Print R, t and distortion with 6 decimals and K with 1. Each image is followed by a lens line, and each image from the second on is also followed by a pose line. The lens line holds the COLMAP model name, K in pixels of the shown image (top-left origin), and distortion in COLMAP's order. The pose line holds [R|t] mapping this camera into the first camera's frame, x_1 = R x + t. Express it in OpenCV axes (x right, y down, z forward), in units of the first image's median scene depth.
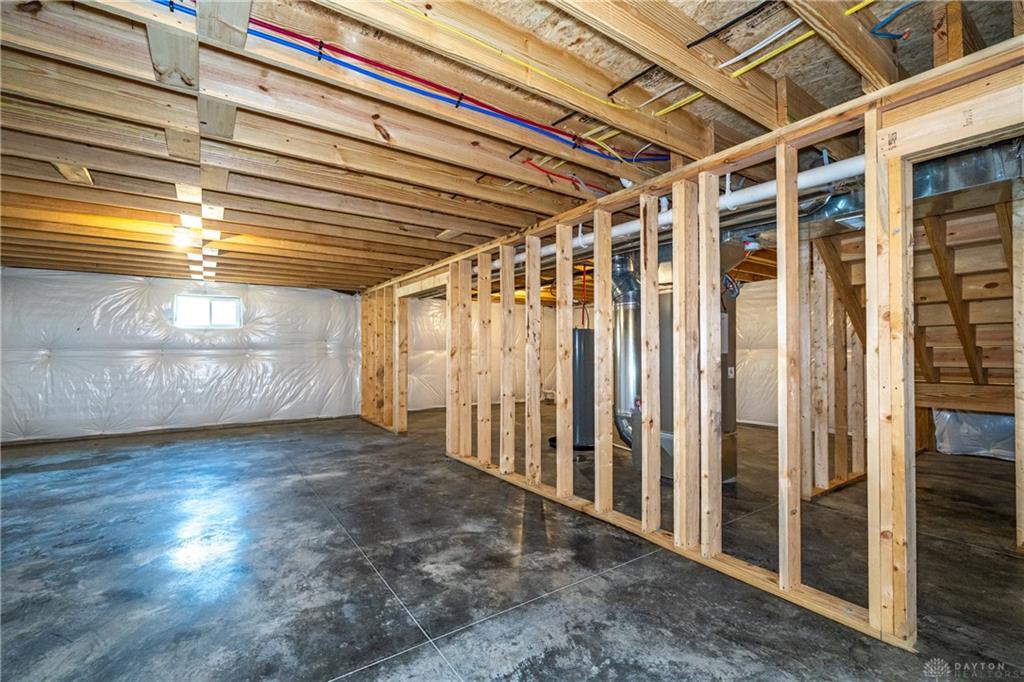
lens RADIAL K [[450.8, 0, 557.8], [0, 450.8, 346.0], [0, 0, 1]] dist [-0.000825, -0.000408]
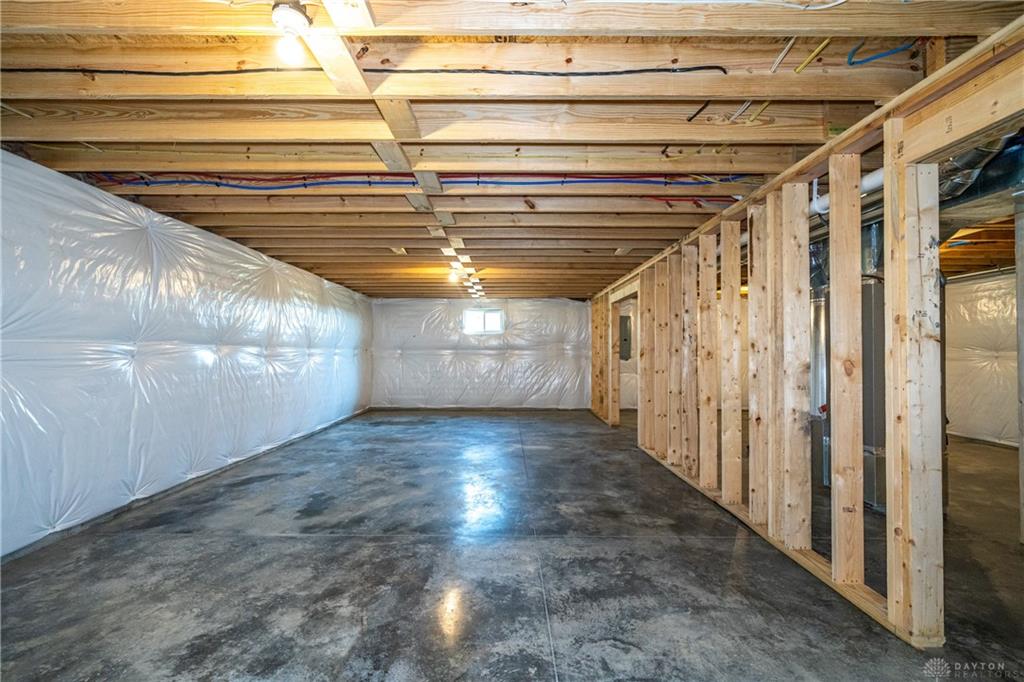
lens RADIAL K [[489.8, 0, 512.0], [0, 489.8, 341.0], [0, 0, 1]] dist [-0.001029, -0.000425]
pose [[0.797962, -0.009273, -0.602636, 0.287224], [0.002774, 0.999928, -0.011713, -0.002371], [0.602701, 0.007675, 0.797930, -0.174305]]
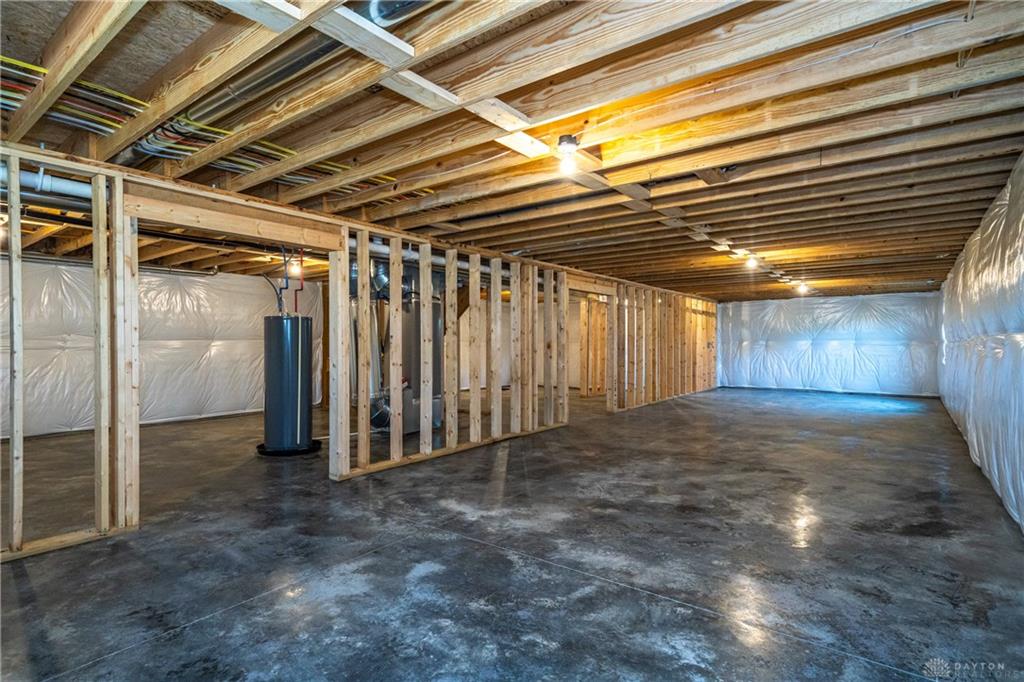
lens RADIAL K [[546.7, 0, 512.0], [0, 546.7, 341.0], [0, 0, 1]] dist [-0.001767, -0.000300]
pose [[-0.300322, 0.000448, 0.953838, -1.355421], [-0.012299, 0.999915, -0.004342, 0.016862], [-0.953759, -0.013035, -0.300291, 1.144790]]
